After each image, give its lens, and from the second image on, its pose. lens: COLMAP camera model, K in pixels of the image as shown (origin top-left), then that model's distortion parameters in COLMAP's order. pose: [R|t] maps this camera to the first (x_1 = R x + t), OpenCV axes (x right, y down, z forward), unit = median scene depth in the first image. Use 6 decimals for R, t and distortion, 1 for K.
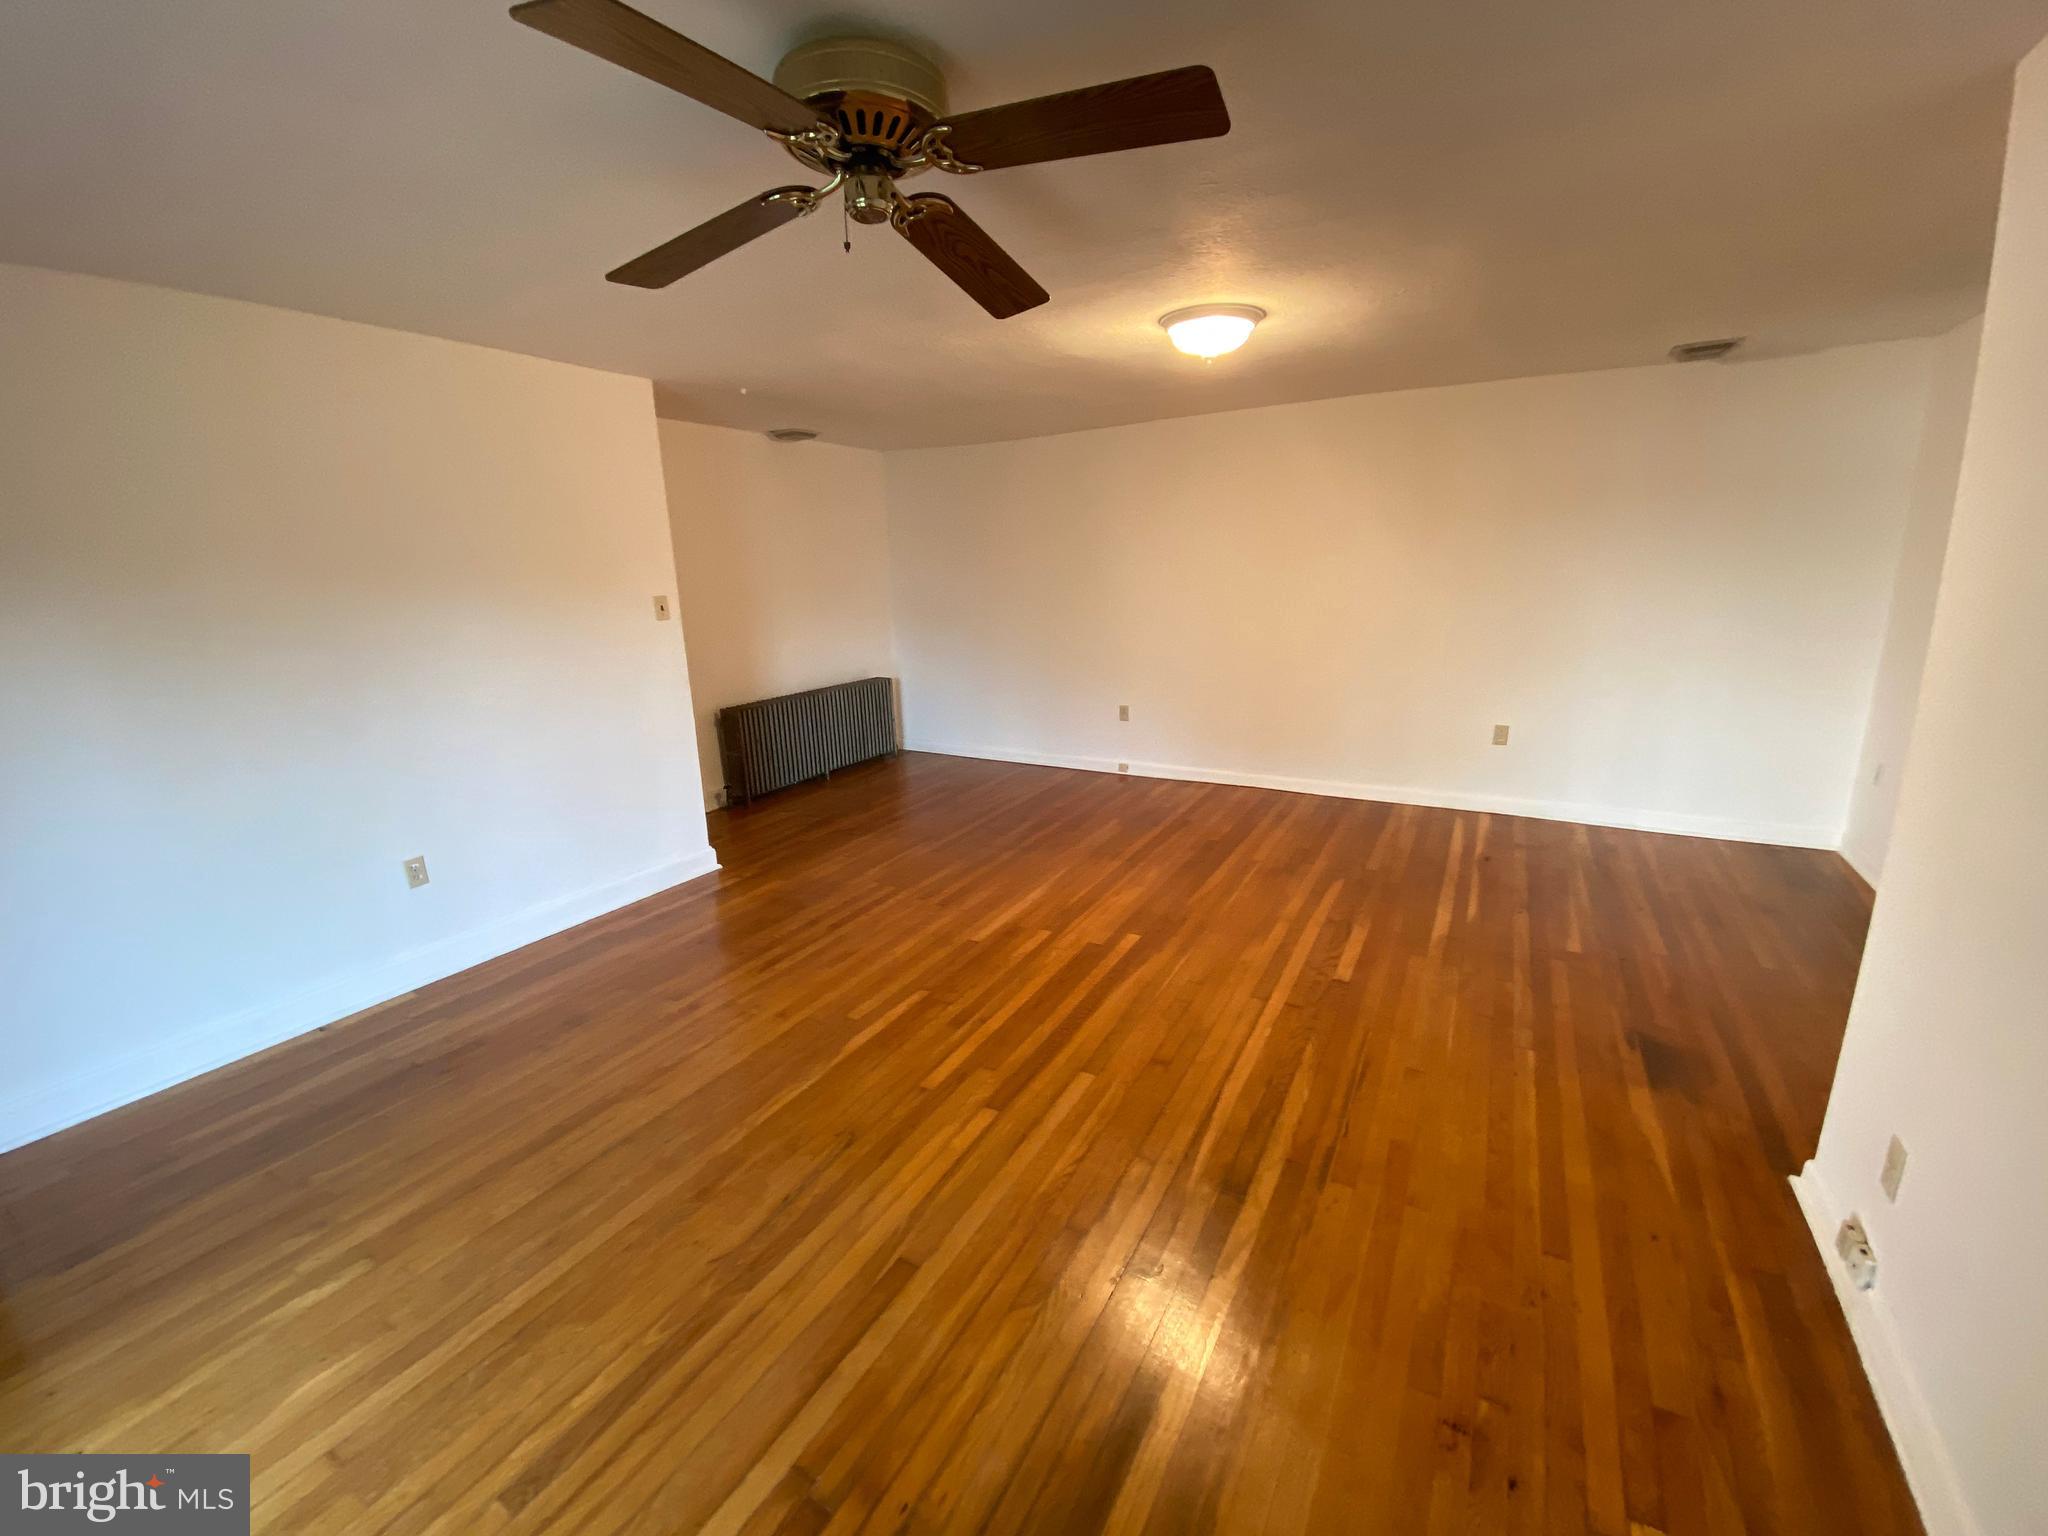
lens RADIAL K [[837.1, 0, 1027.7], [0, 837.1, 767.9], [0, 0, 1]] dist [0.004195, -0.013627]
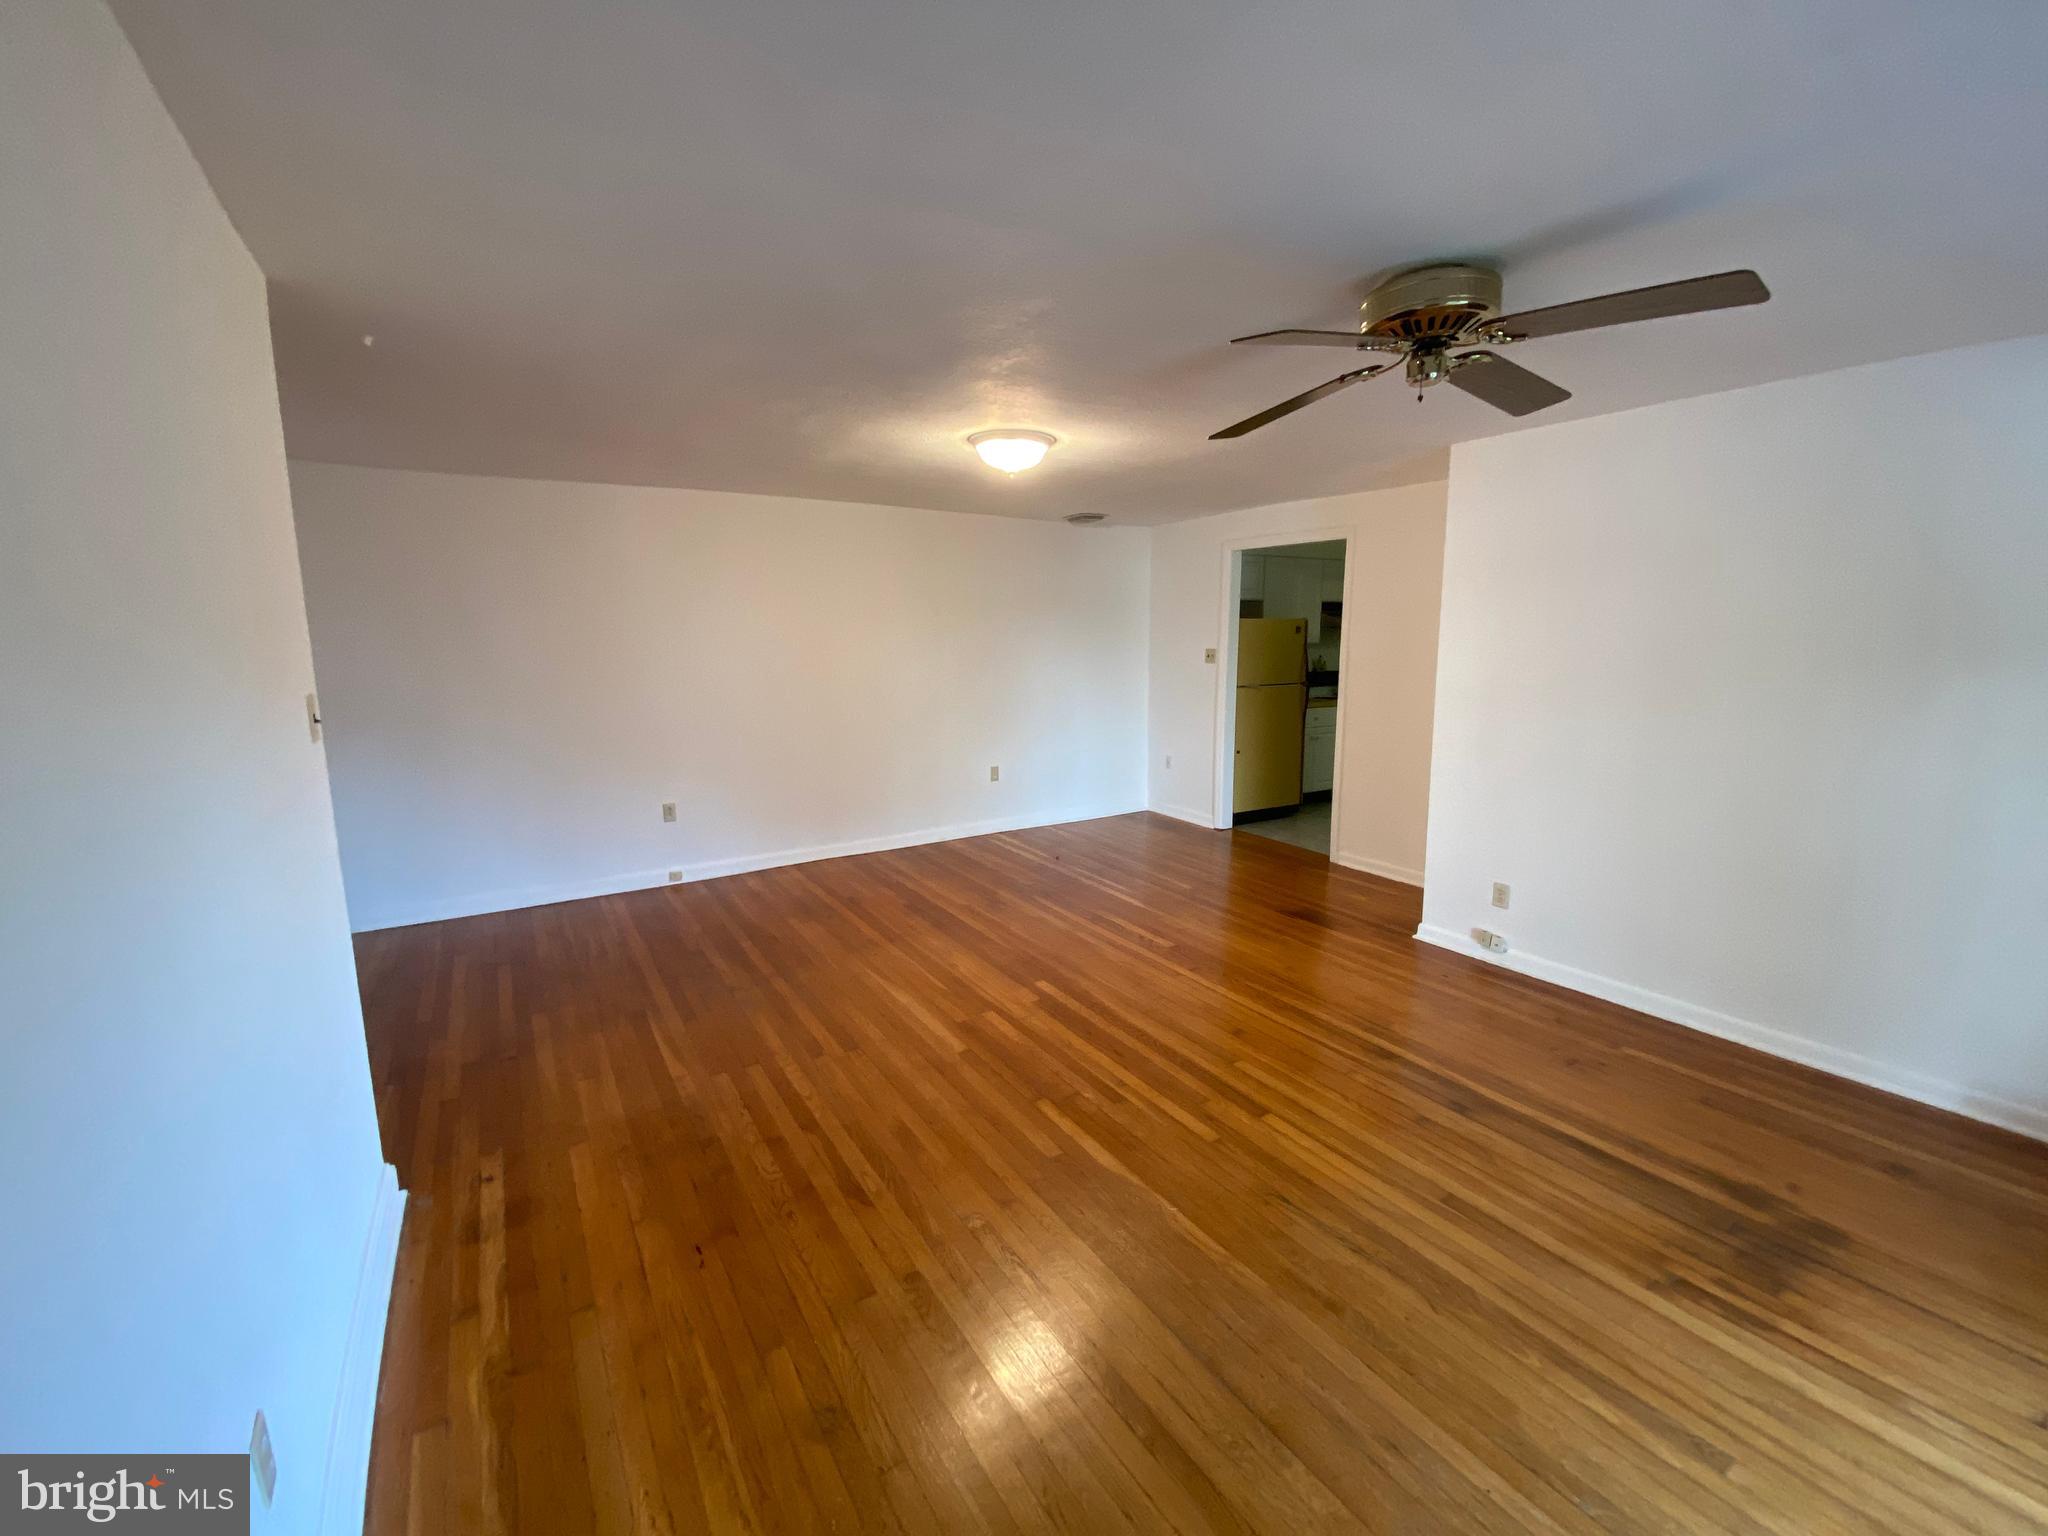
lens RADIAL K [[837.1, 0, 1027.7], [0, 837.1, 767.9], [0, 0, 1]] dist [0.004195, -0.013627]
pose [[0.470131, -0.129180, 0.873092, -0.873702], [0.209436, 0.977304, 0.031825, -0.117189], [-0.857387, 0.167895, 0.486517, 0.509609]]
